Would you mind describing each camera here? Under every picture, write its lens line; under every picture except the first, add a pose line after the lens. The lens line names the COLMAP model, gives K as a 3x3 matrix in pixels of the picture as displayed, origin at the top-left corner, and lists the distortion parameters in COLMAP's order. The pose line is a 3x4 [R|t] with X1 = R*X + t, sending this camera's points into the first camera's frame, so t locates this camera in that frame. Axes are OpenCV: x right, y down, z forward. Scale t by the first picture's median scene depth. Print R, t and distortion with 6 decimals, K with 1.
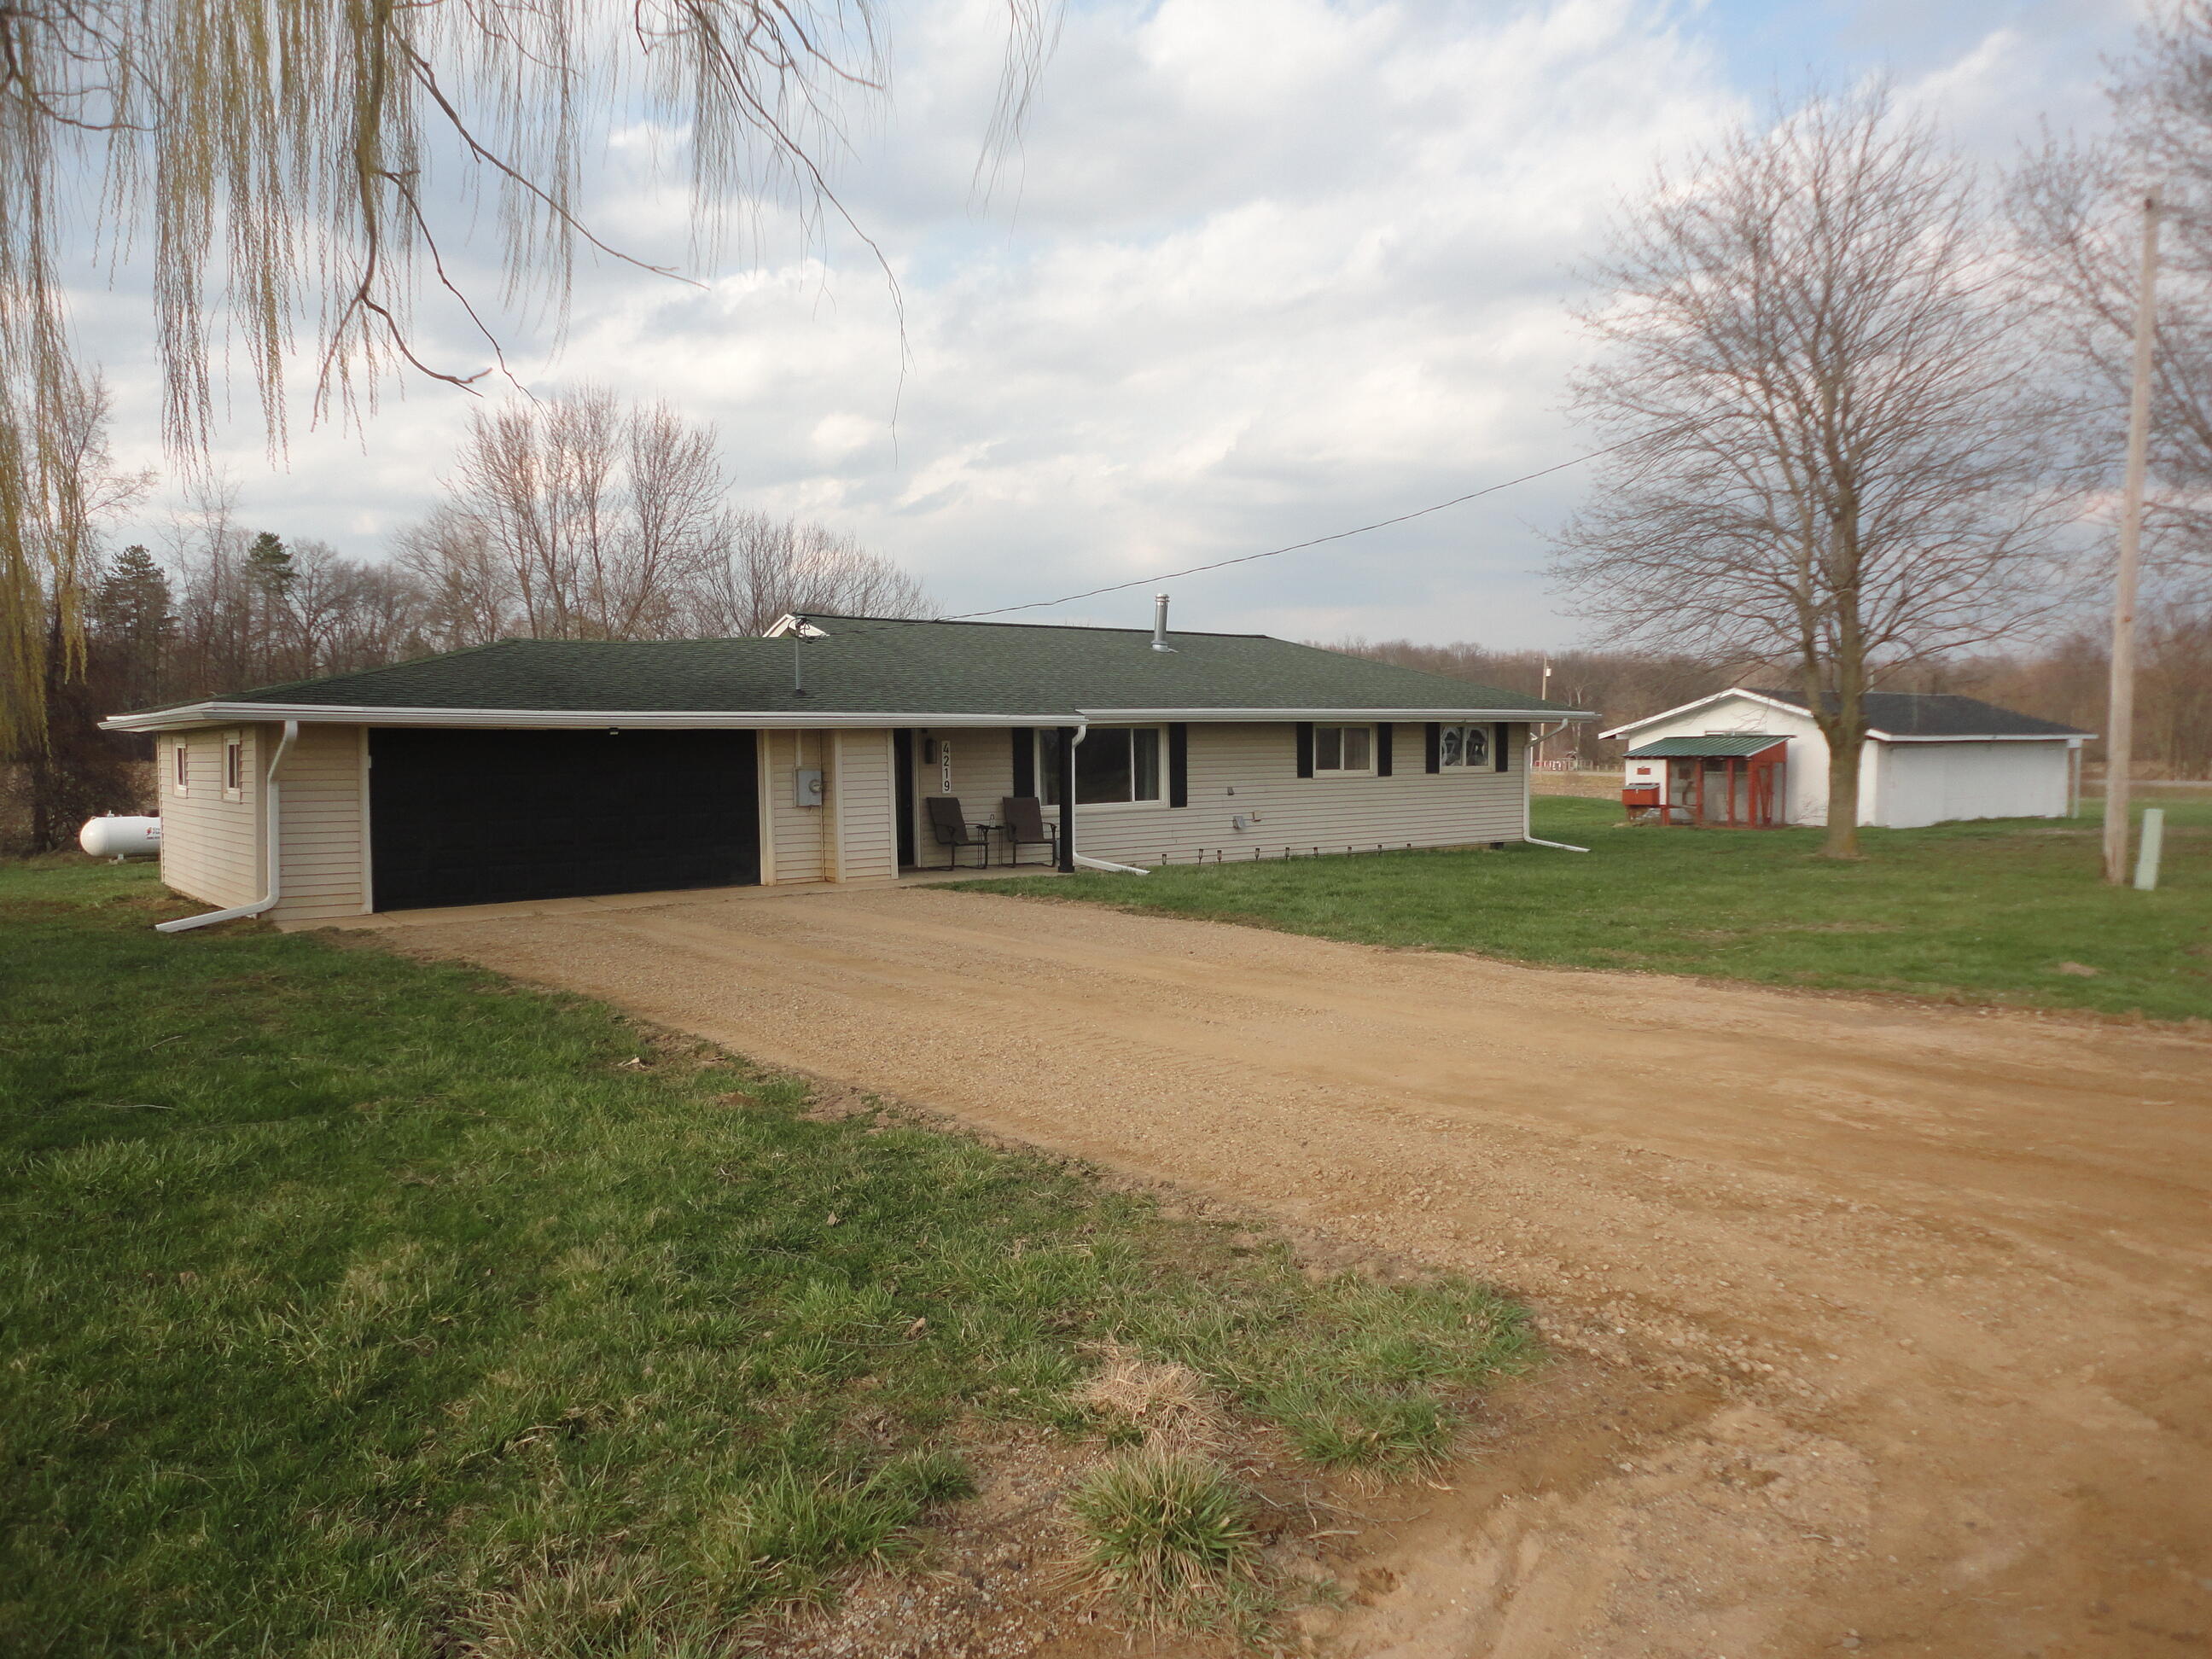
lens RADIAL K [[1583.4, 0, 1106.0], [0, 1583.4, 817.8], [0, 0, 1]] dist [-0.016665, 0.006165]
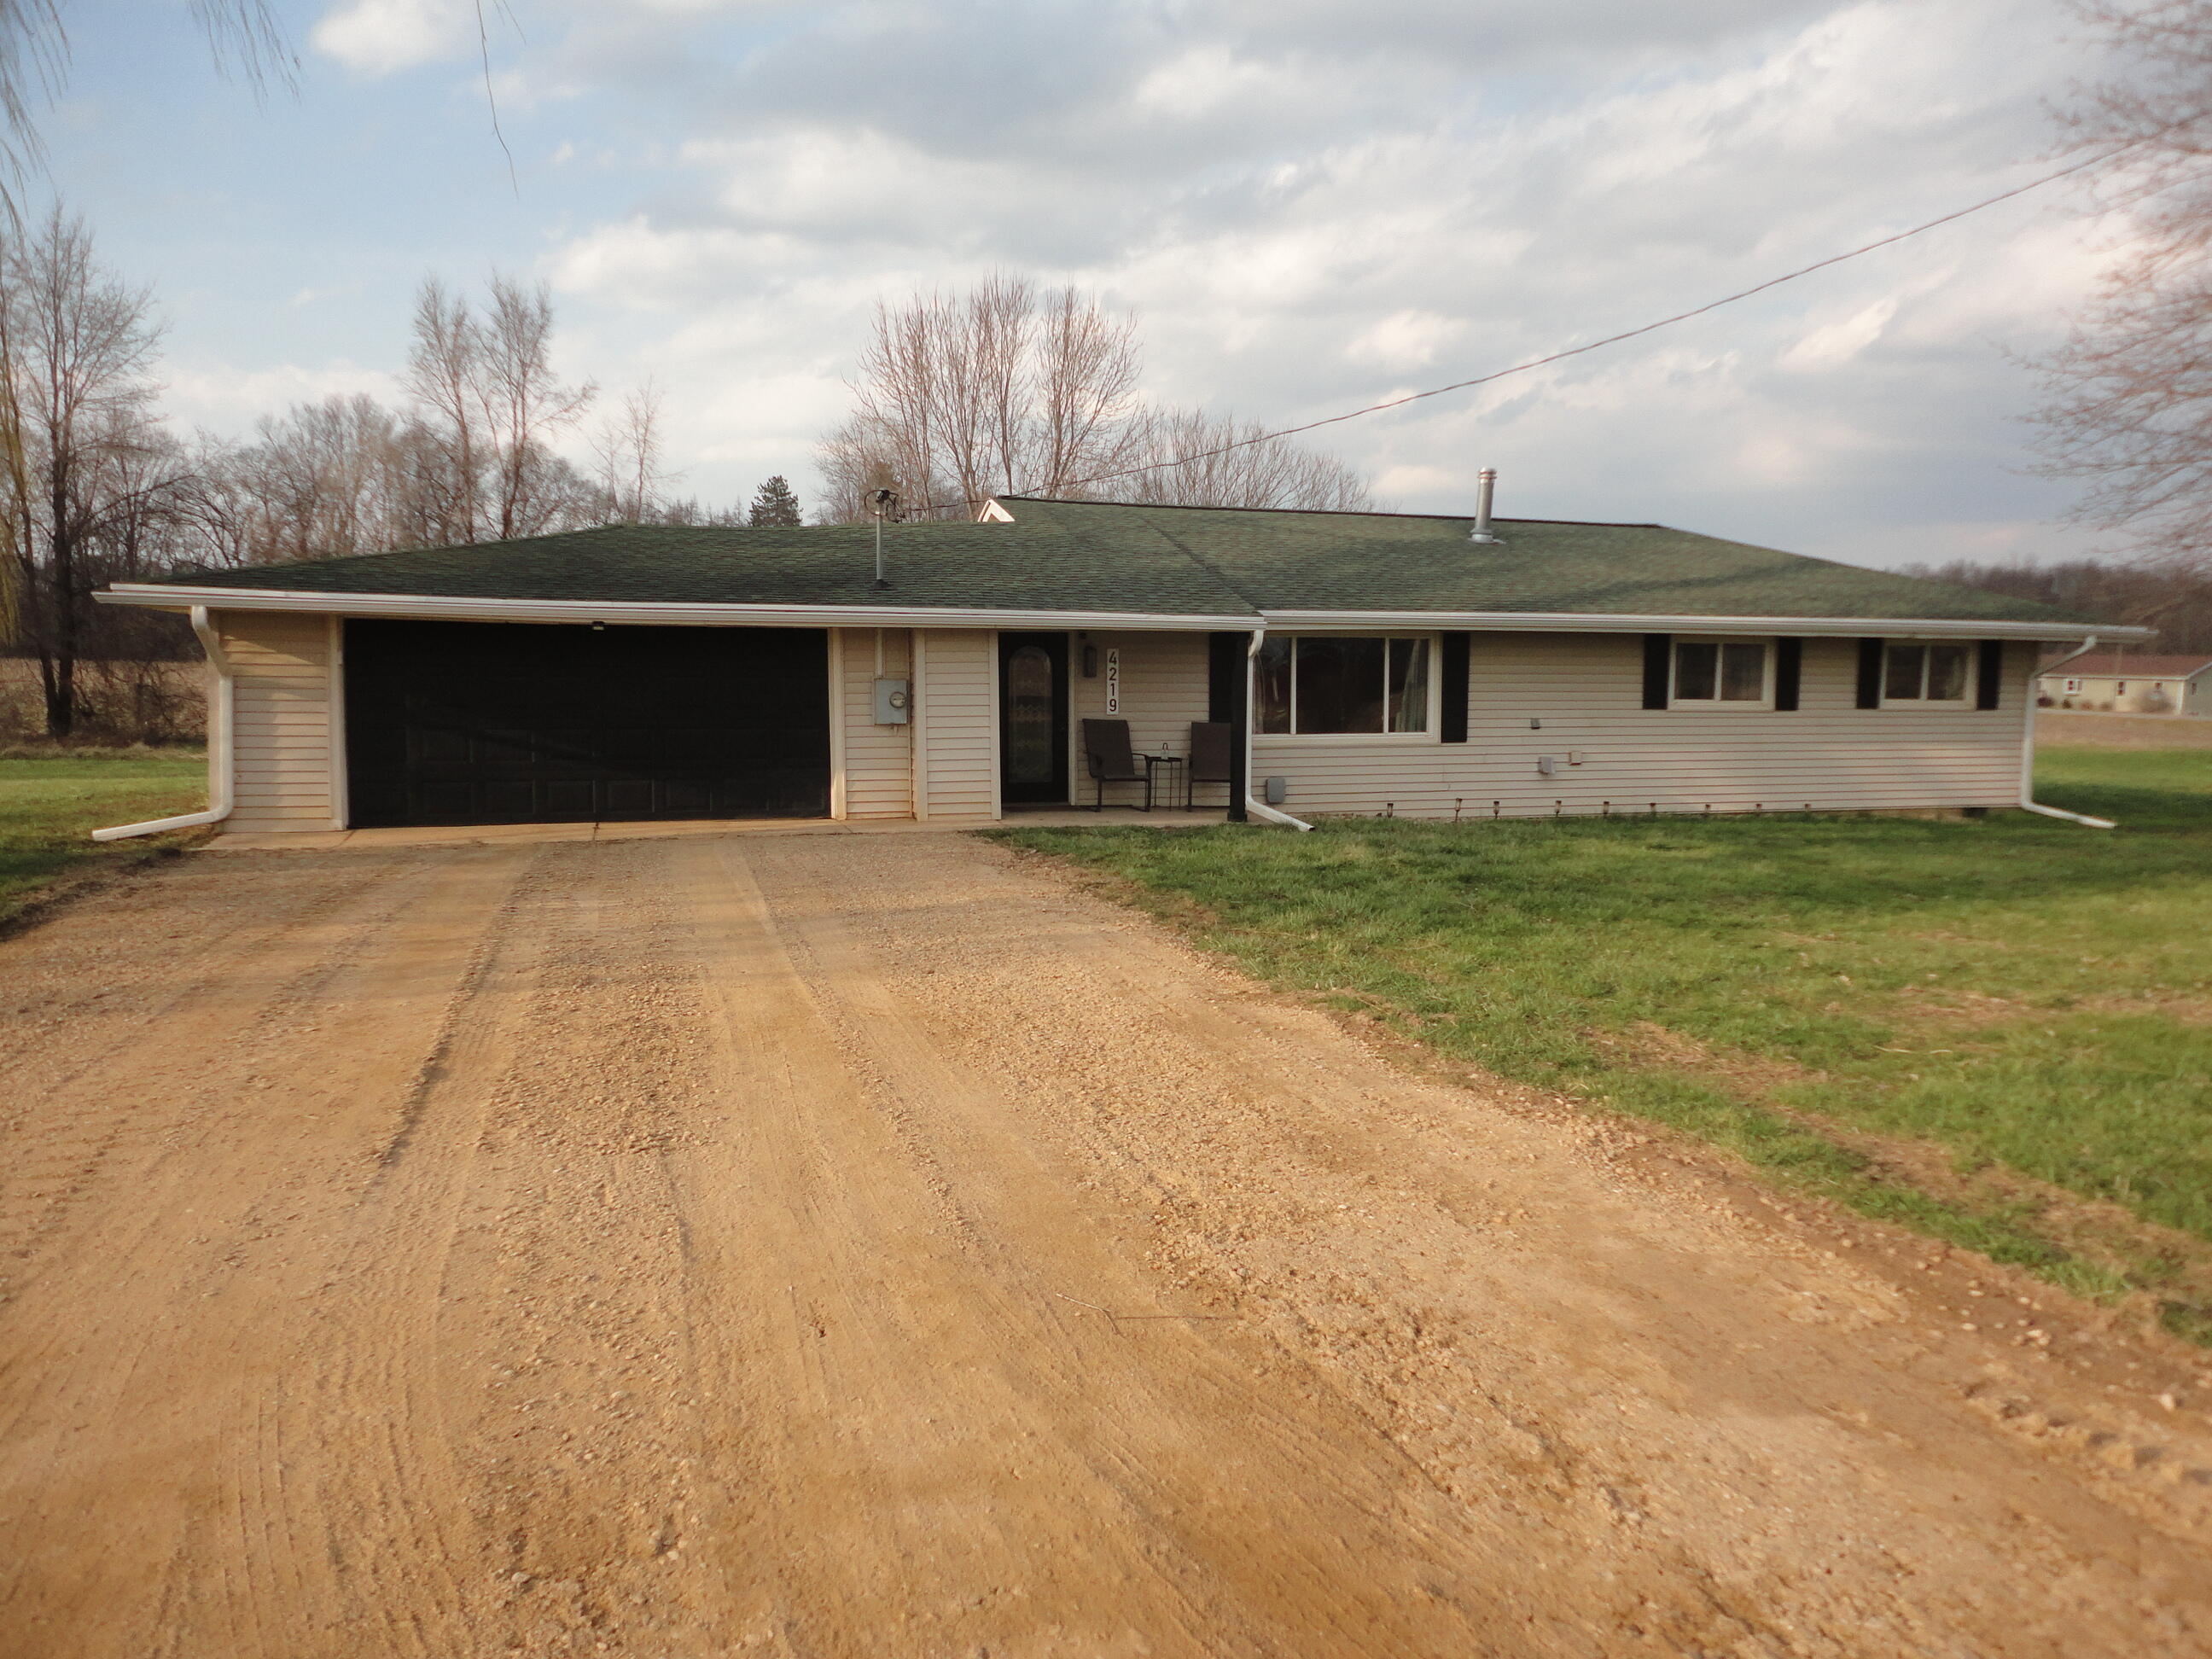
lens RADIAL K [[1583.4, 0, 1106.0], [0, 1583.4, 817.8], [0, 0, 1]] dist [-0.016665, 0.006165]
pose [[0.930446, 0.053130, -0.362557, 0.177595], [-0.035567, 0.997855, 0.054950, -0.006758], [0.364699, -0.038233, 0.930340, 0.236184]]
